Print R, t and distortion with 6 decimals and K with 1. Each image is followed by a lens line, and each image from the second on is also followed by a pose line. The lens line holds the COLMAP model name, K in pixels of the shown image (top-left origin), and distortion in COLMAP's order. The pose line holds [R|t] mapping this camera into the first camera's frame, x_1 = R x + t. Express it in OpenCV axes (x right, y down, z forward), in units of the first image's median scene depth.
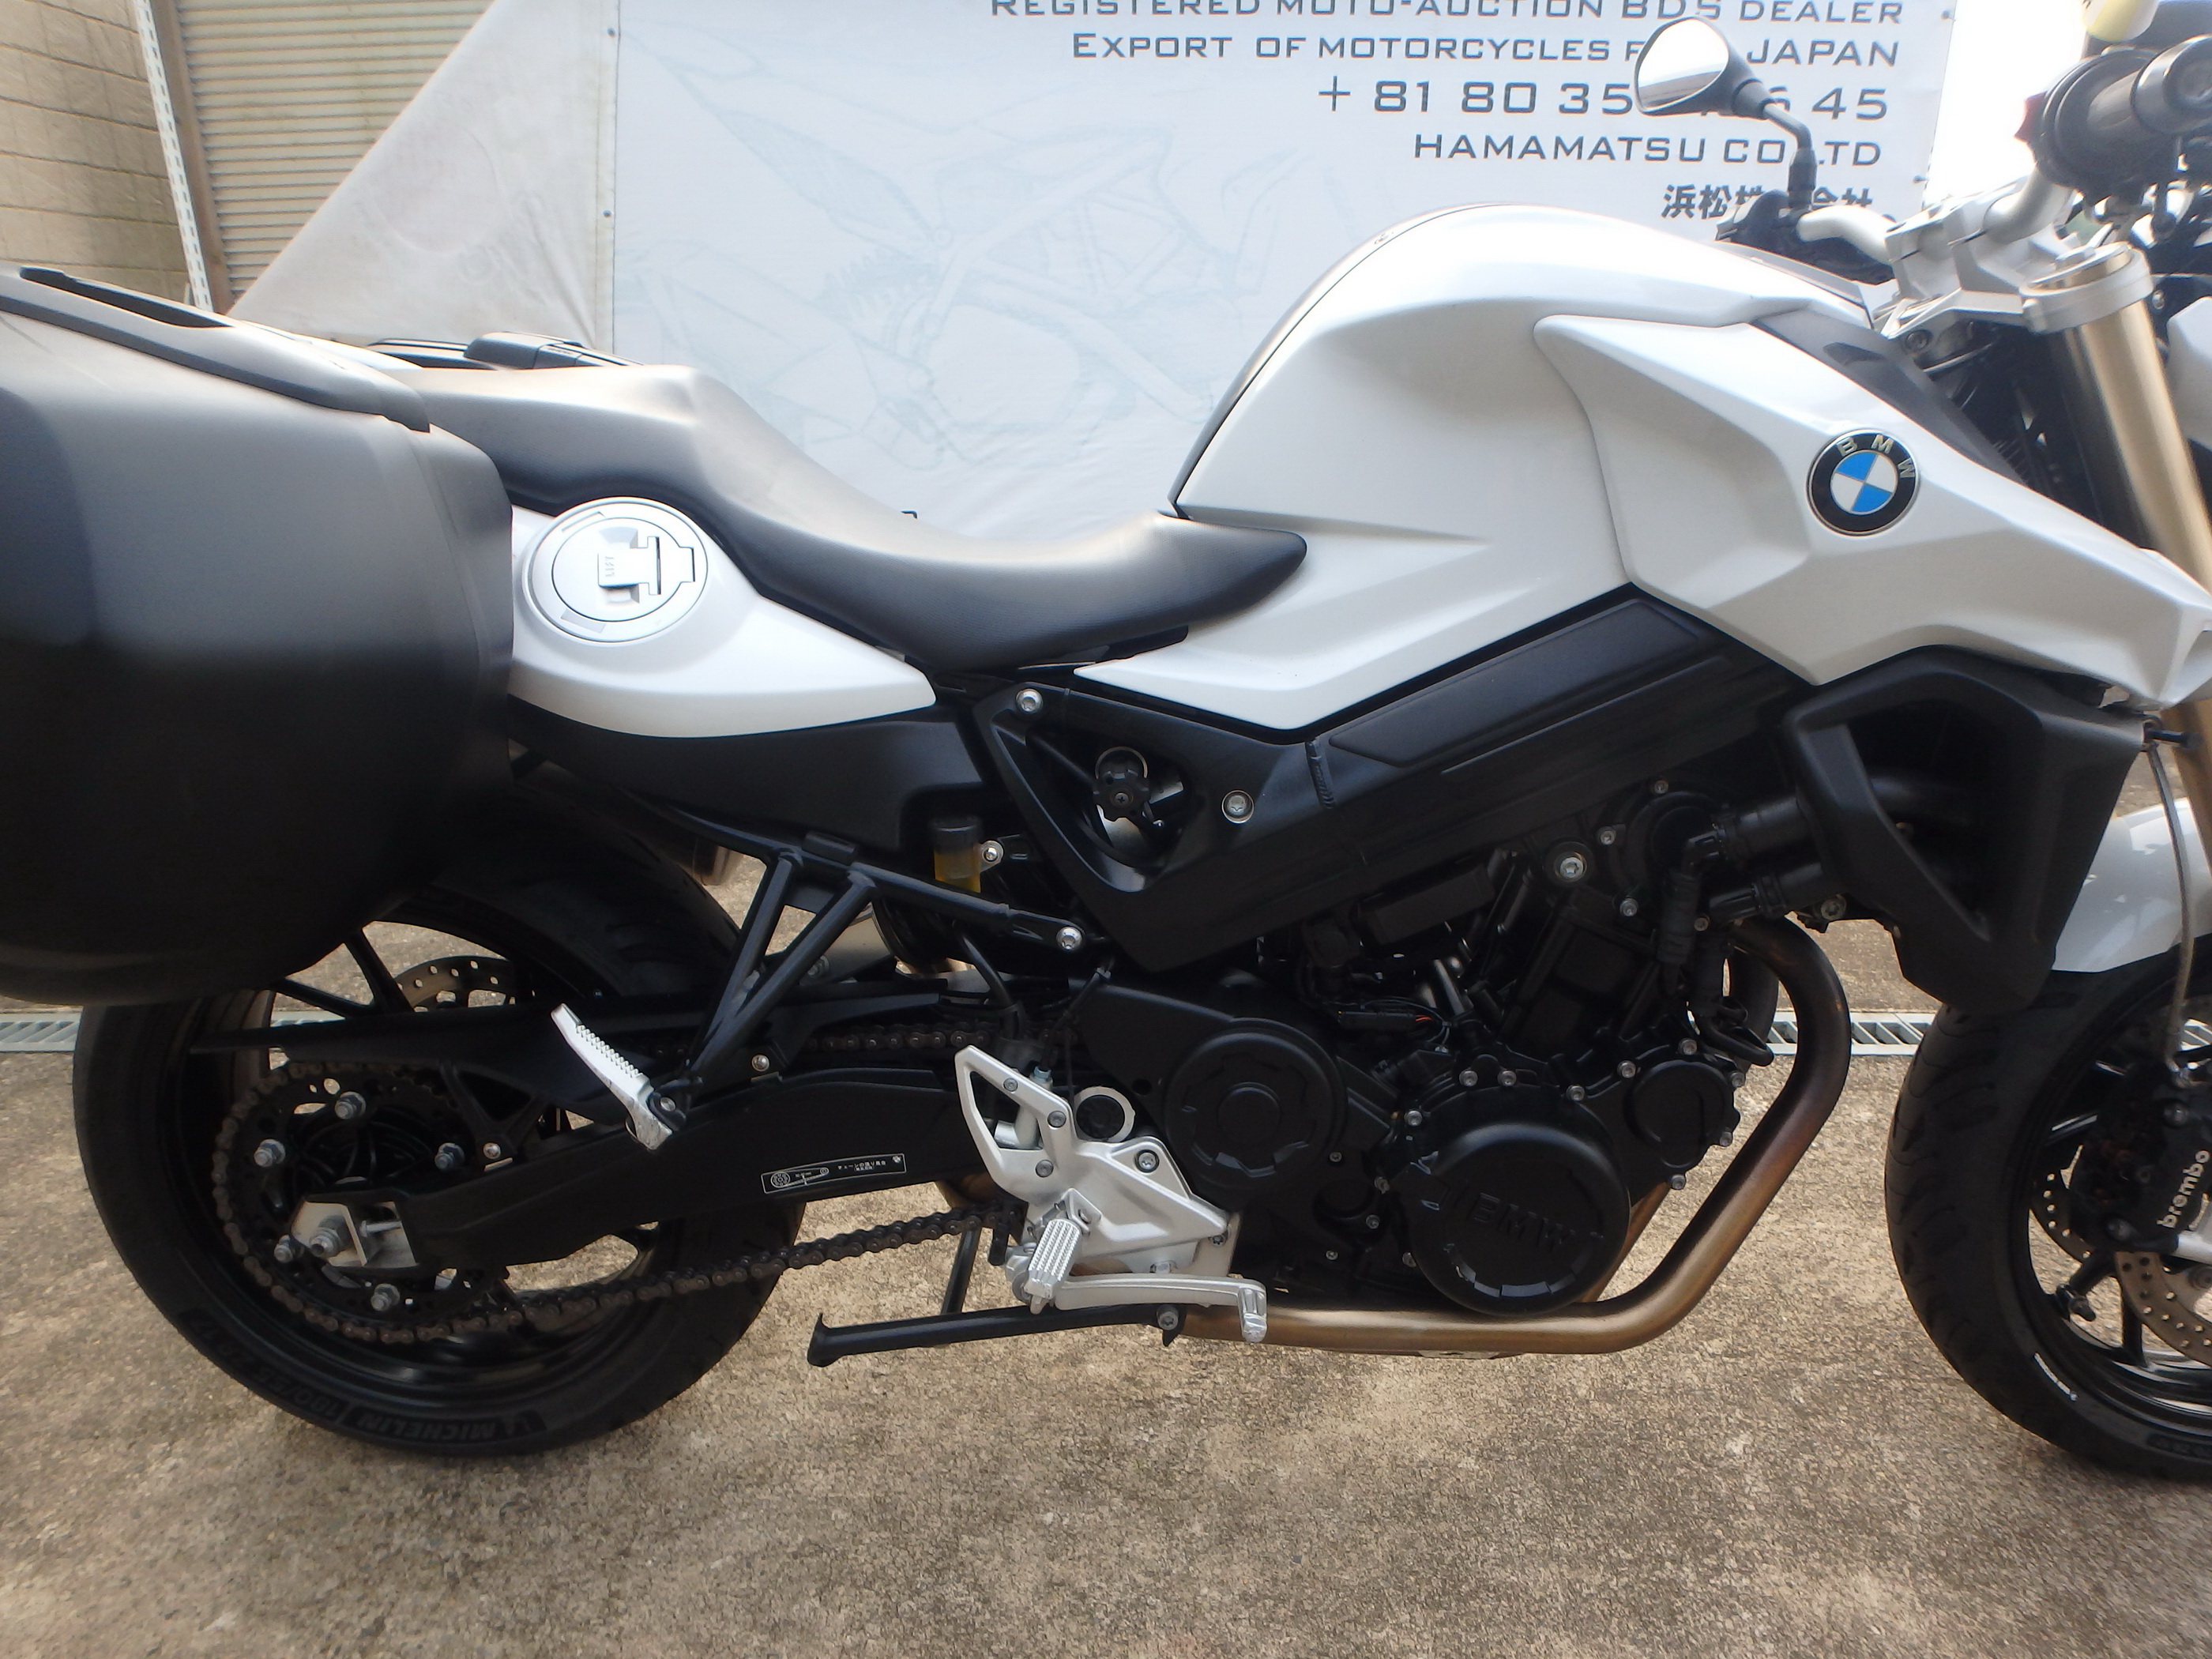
lens RADIAL K [[1380.2, 0, 1129.1], [0, 1380.2, 827.2], [0, 0, 1]] dist [-0.044572, 0.012511]
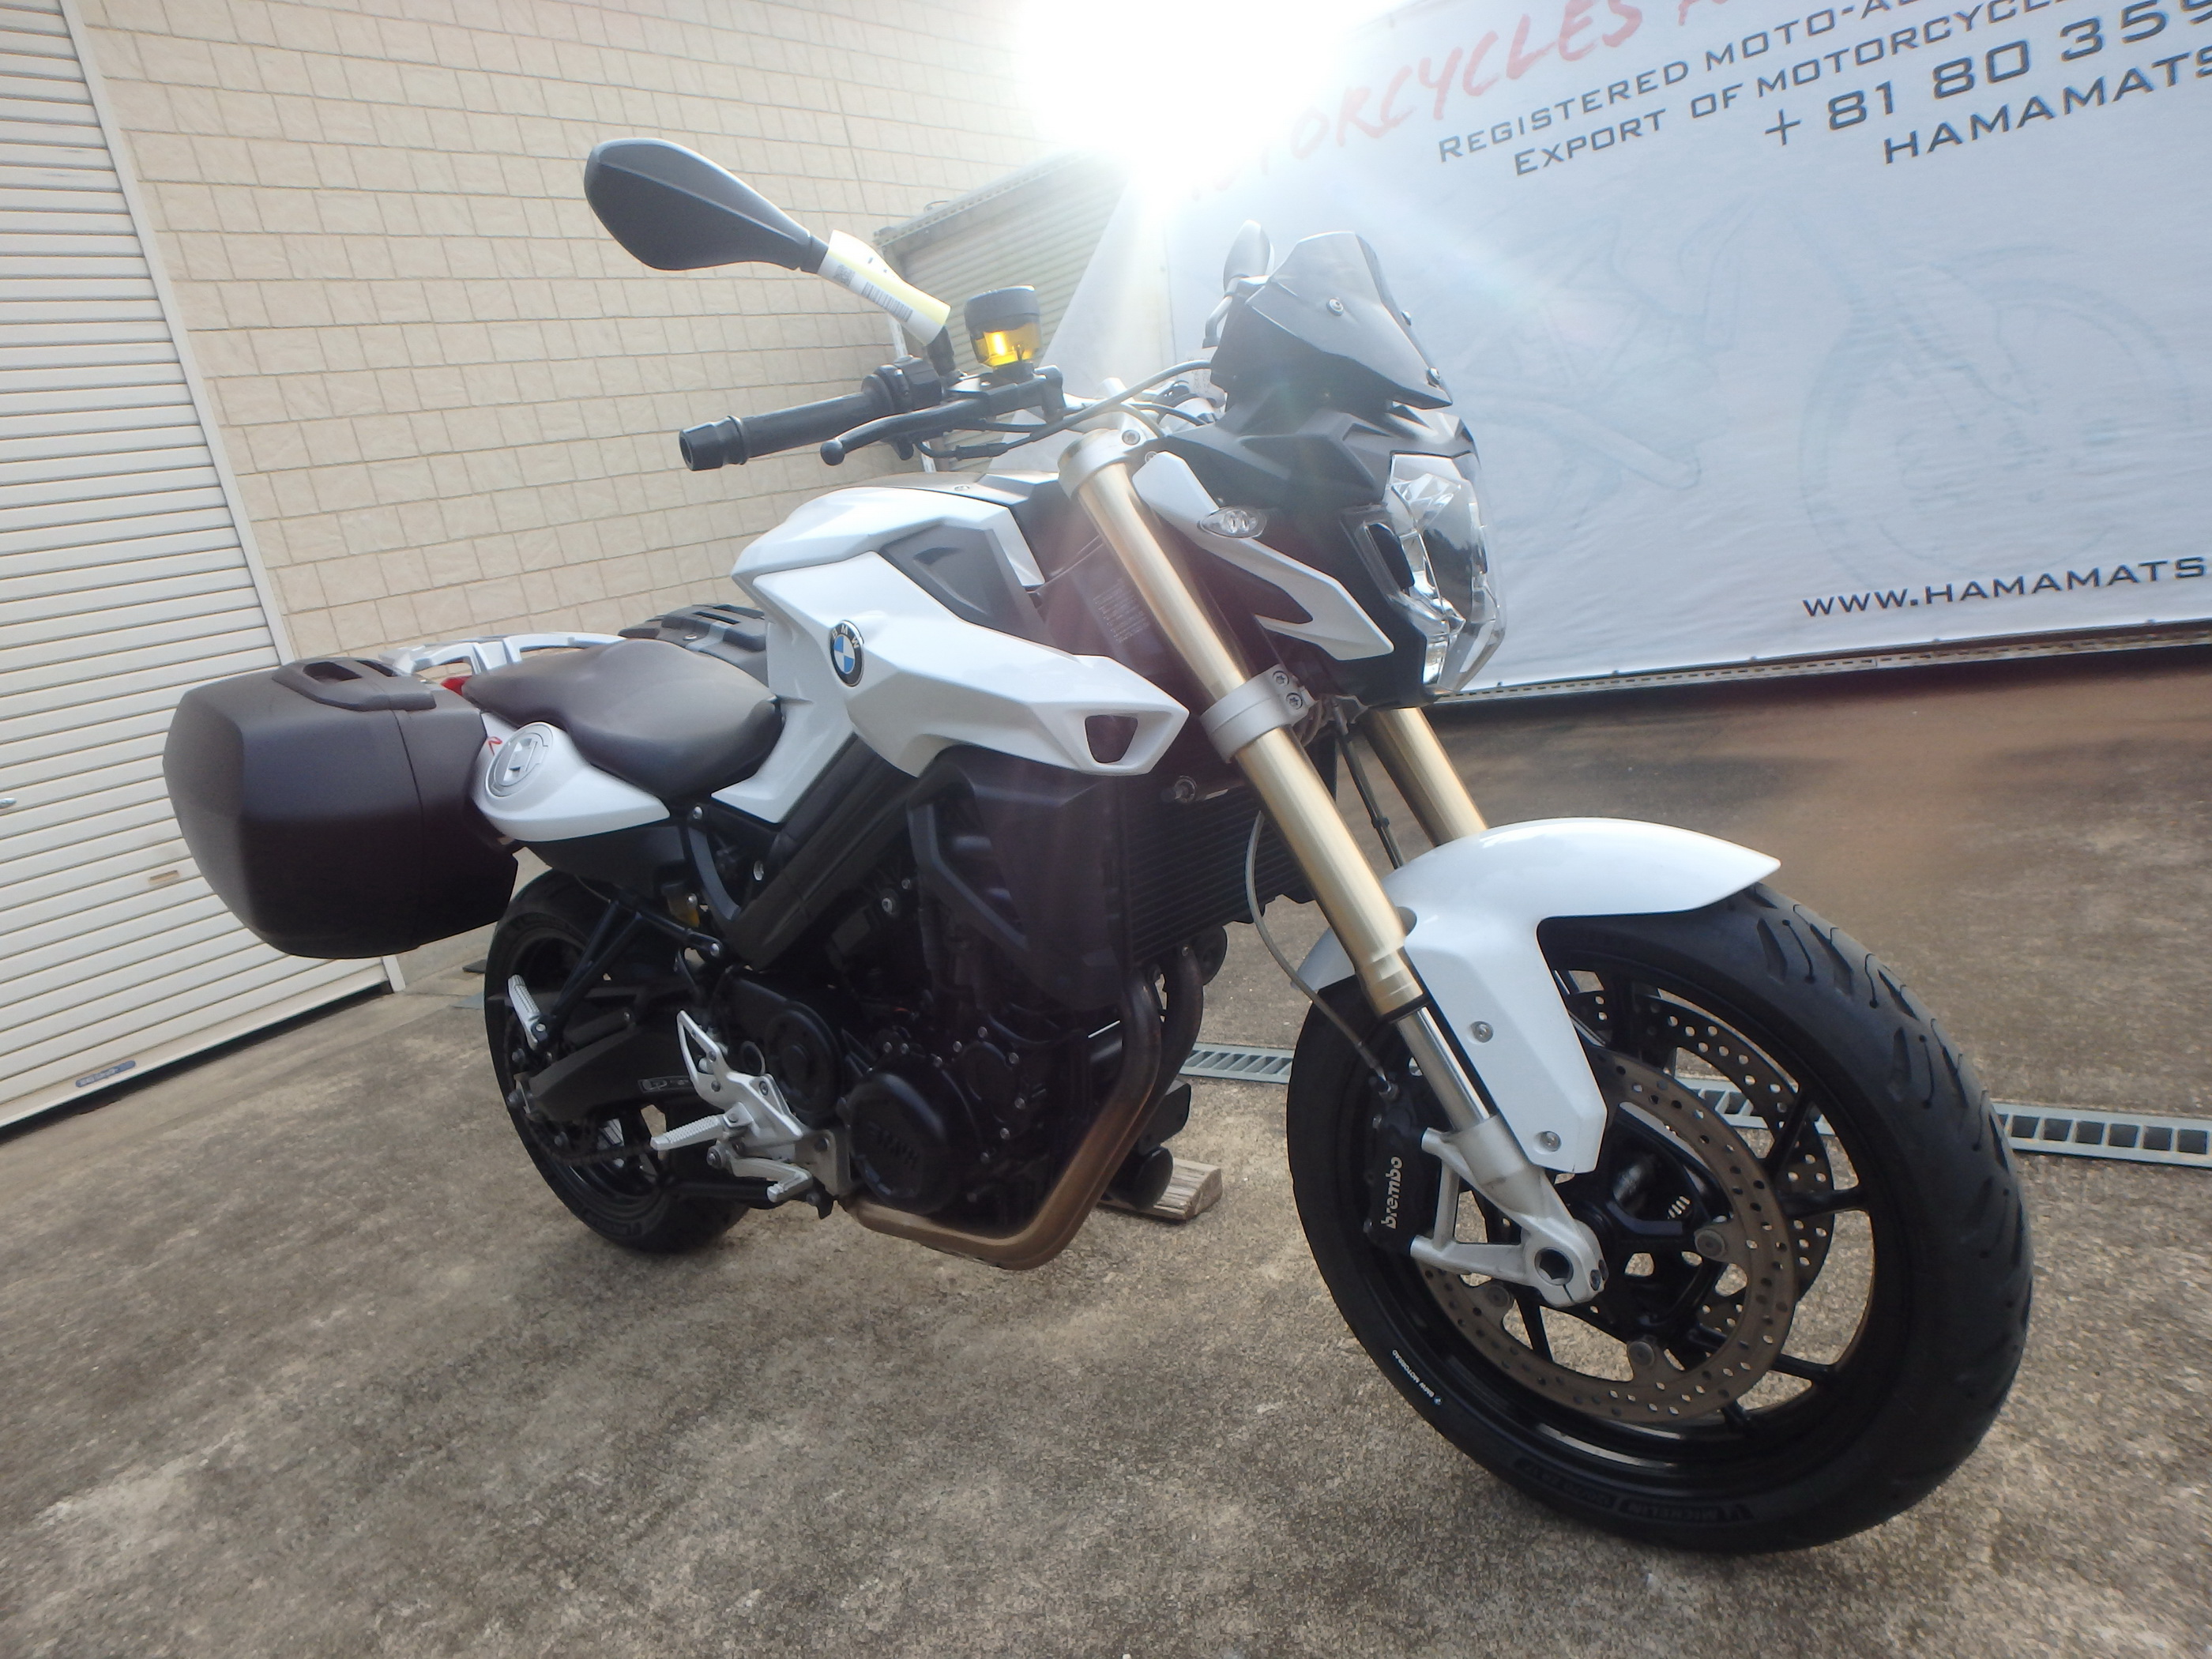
lens RADIAL K [[1380.2, 0, 1104.9], [0, 1380.2, 824.3], [0, 0, 1]] dist [-0.044572, 0.012511]
pose [[0.790581, -0.037215, -0.611226, 1.006612], [-0.001465, 0.998034, -0.062662, 0.025119], [0.612356, 0.050435, 0.788972, -0.038702]]
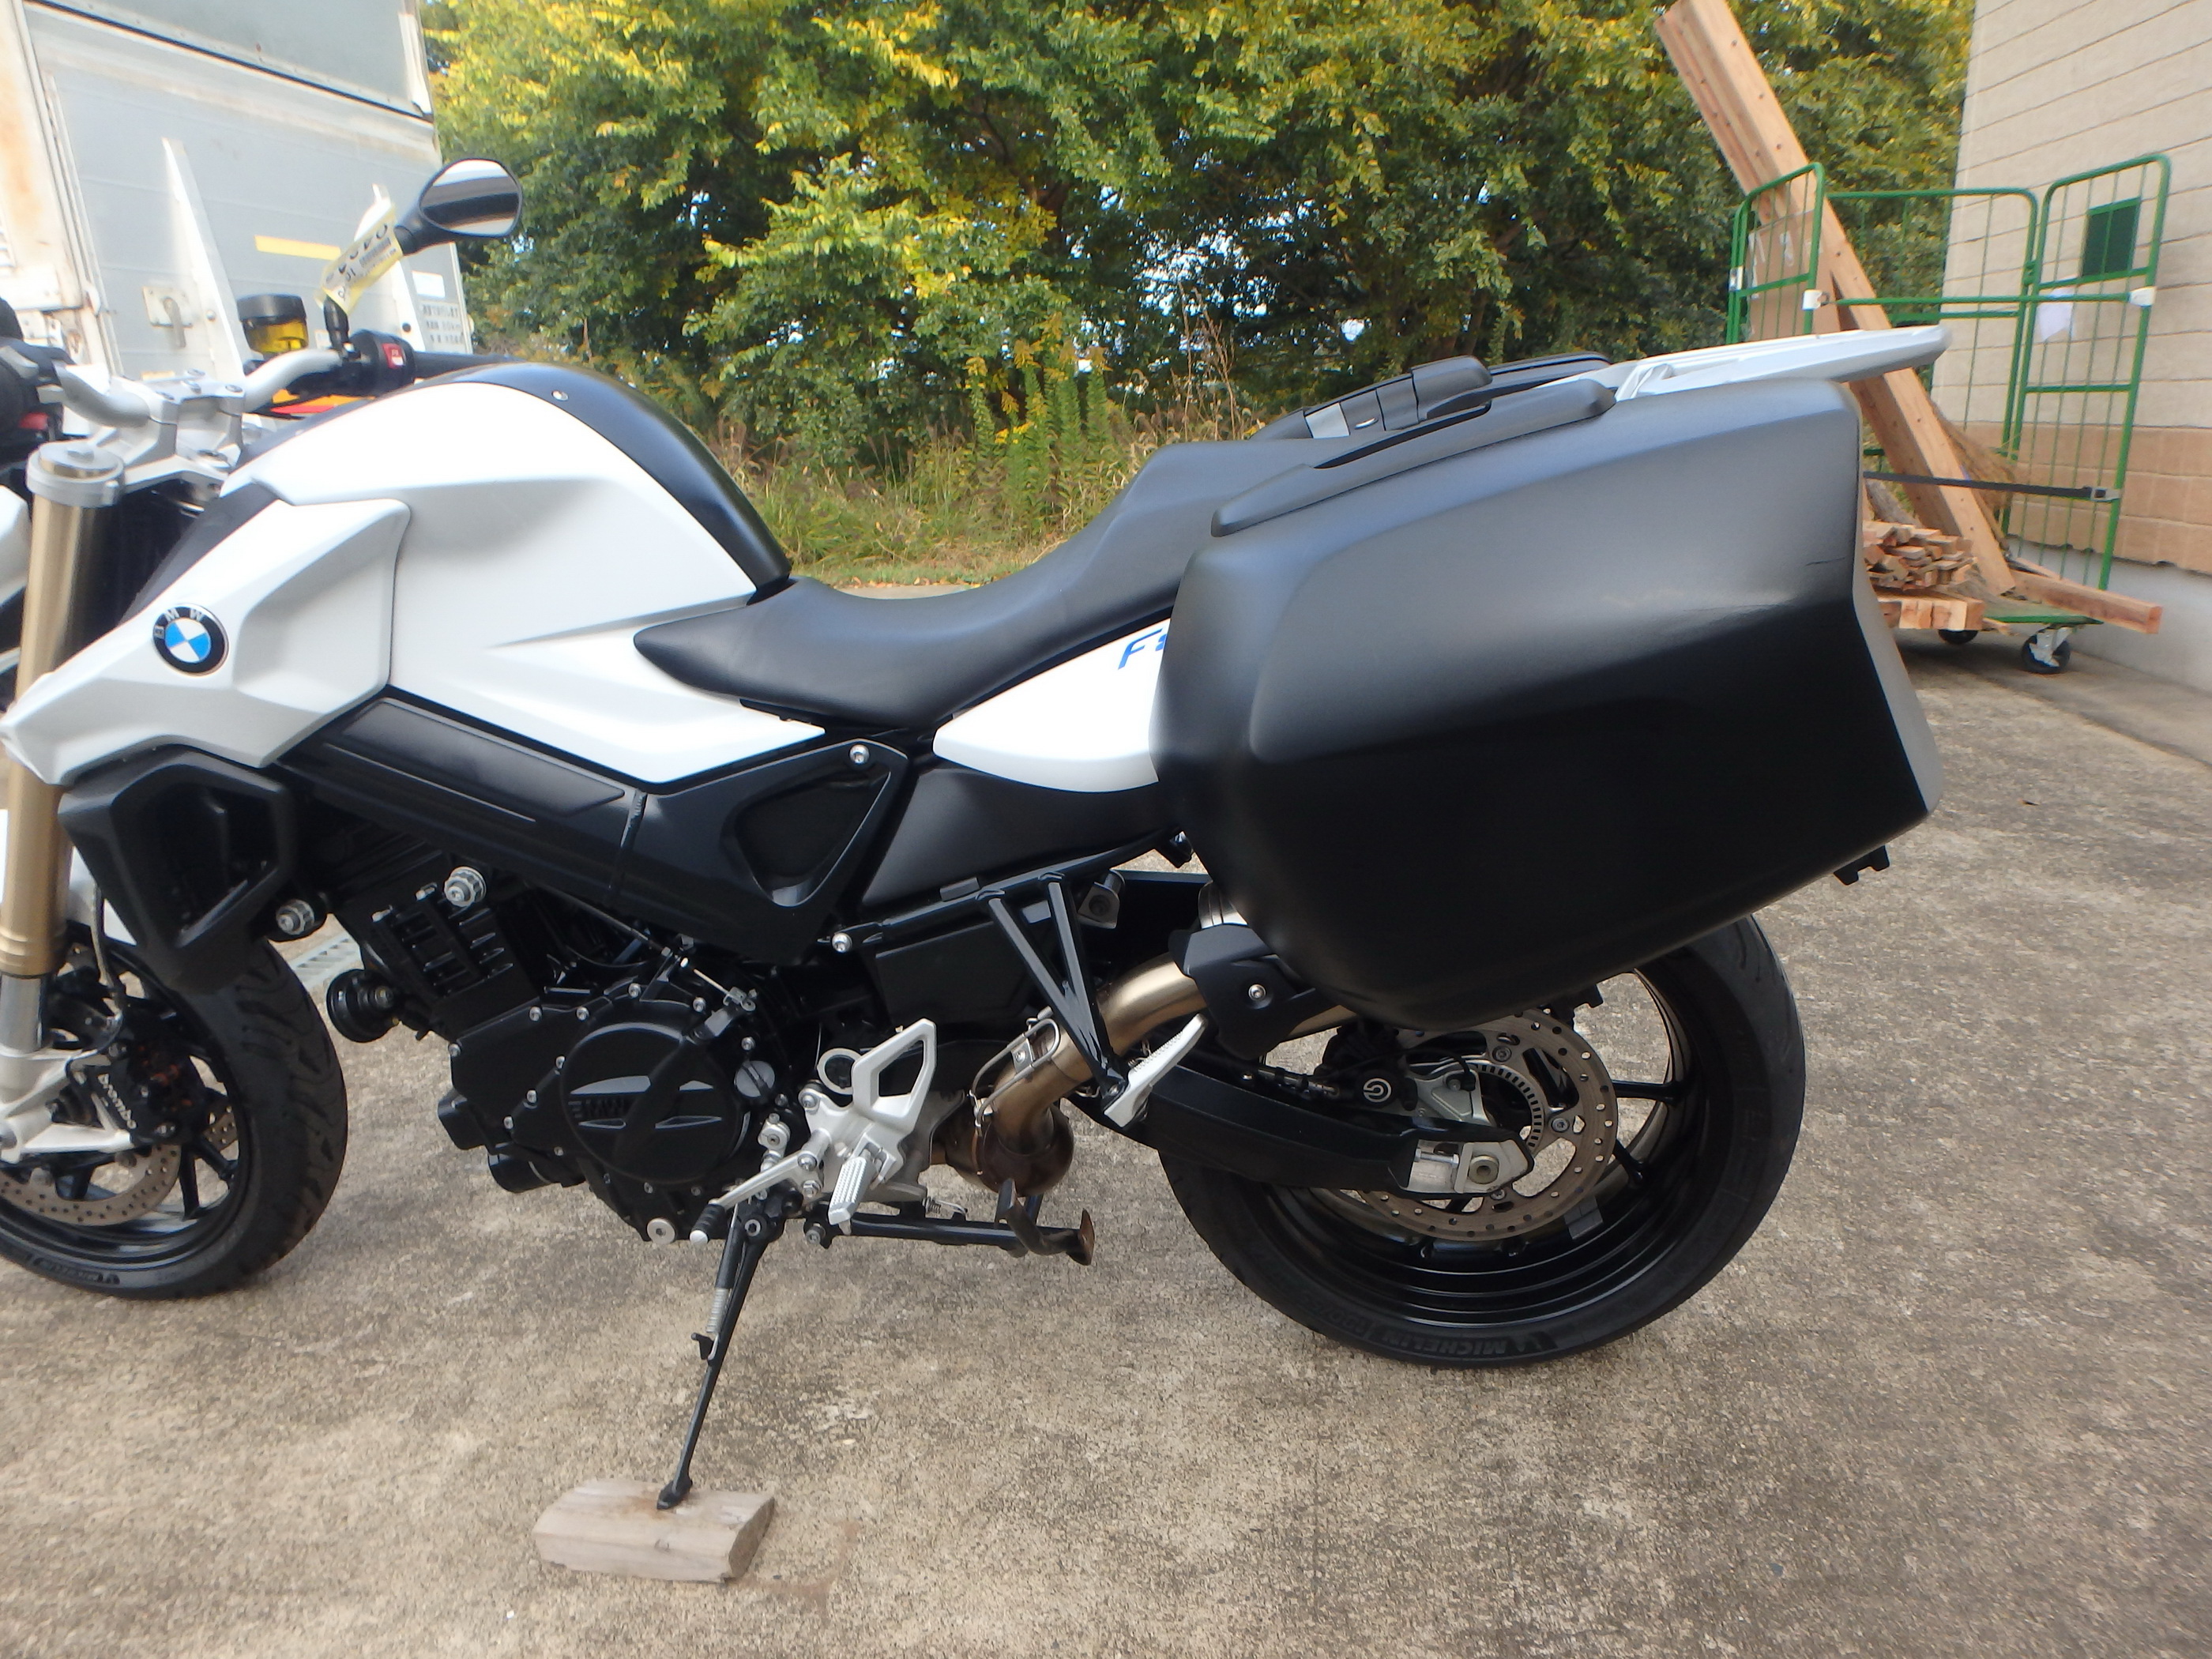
lens RADIAL K [[1380.2, 0, 1140.6], [0, 1380.2, 831.7], [0, 0, 1]] dist [-0.044572, 0.012511]
pose [[-0.996539, 0.032563, 0.076481, -0.293238], [0.072039, 0.797372, 0.599172, -0.595202], [-0.041473, 0.602608, -0.796959, 1.627954]]
